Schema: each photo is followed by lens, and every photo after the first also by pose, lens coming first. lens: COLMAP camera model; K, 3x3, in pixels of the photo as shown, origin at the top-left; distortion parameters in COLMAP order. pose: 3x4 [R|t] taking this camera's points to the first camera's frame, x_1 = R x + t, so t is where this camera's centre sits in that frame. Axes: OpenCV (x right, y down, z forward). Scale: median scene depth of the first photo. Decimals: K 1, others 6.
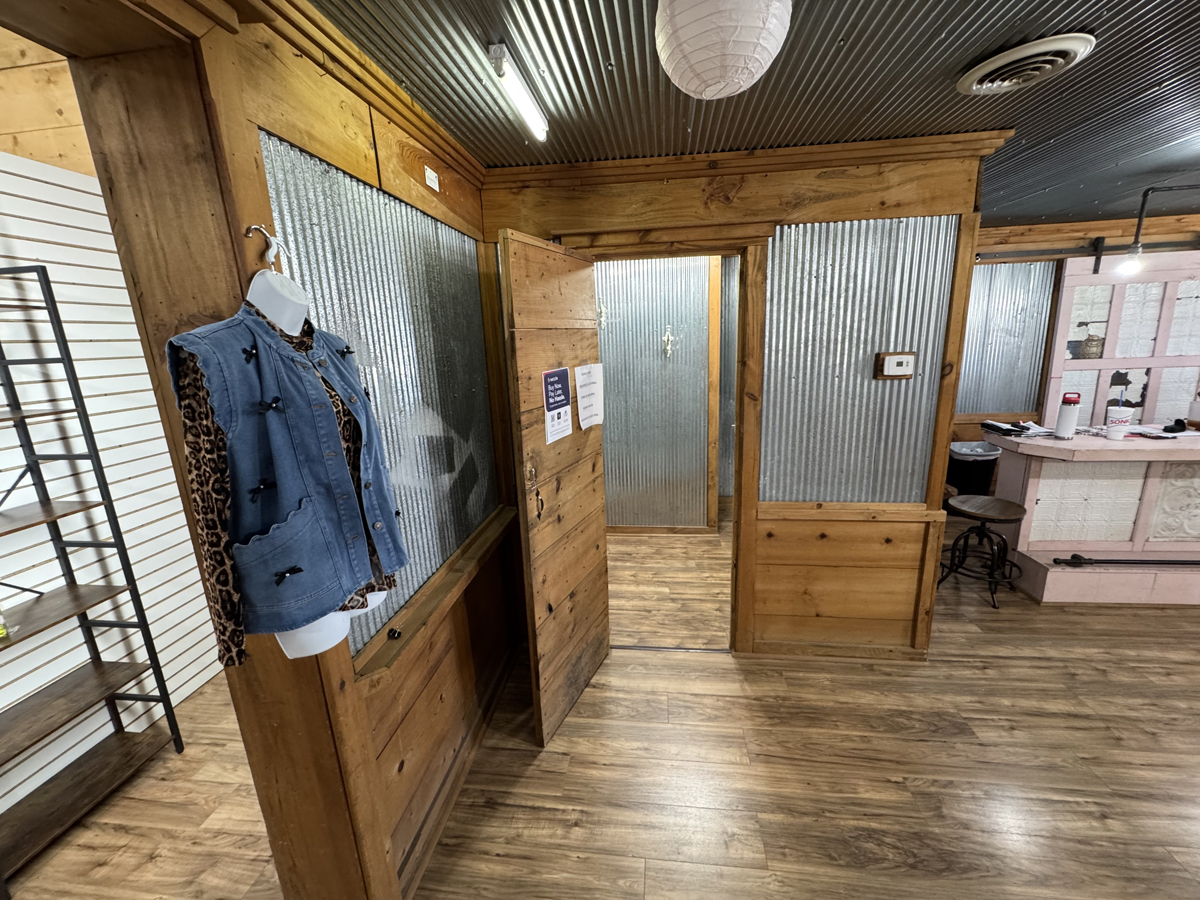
lens RADIAL K [[478.7, 0, 601.2], [0, 478.7, 449.4], [0, 0, 1]] dist [-0.006045, 0.000424]
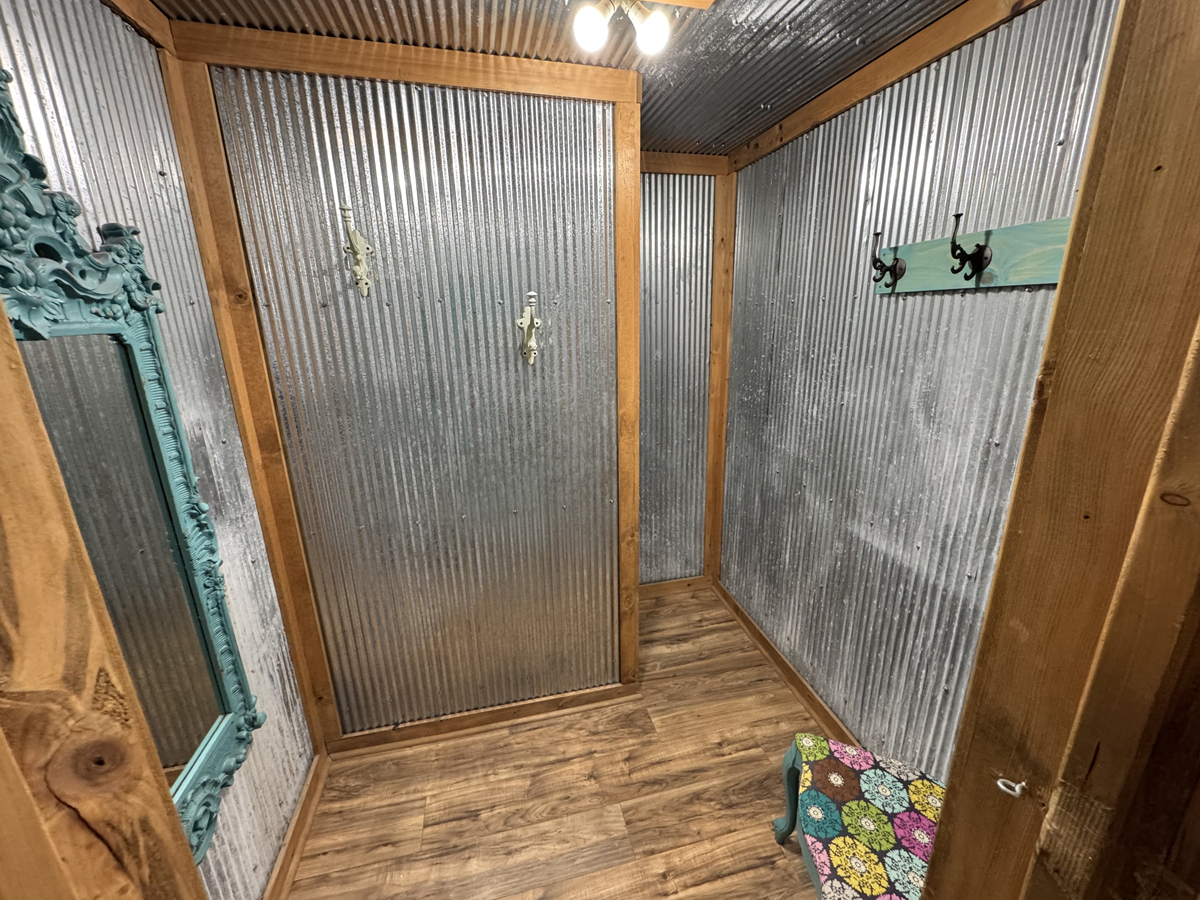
lens RADIAL K [[478.7, 0, 601.2], [0, 478.7, 449.4], [0, 0, 1]] dist [-0.006045, 0.000424]
pose [[0.935816, -0.071730, 0.345113, 0.040890], [0.058088, 0.997072, 0.049725, -0.131197], [-0.347669, -0.026487, 0.937243, 0.553426]]
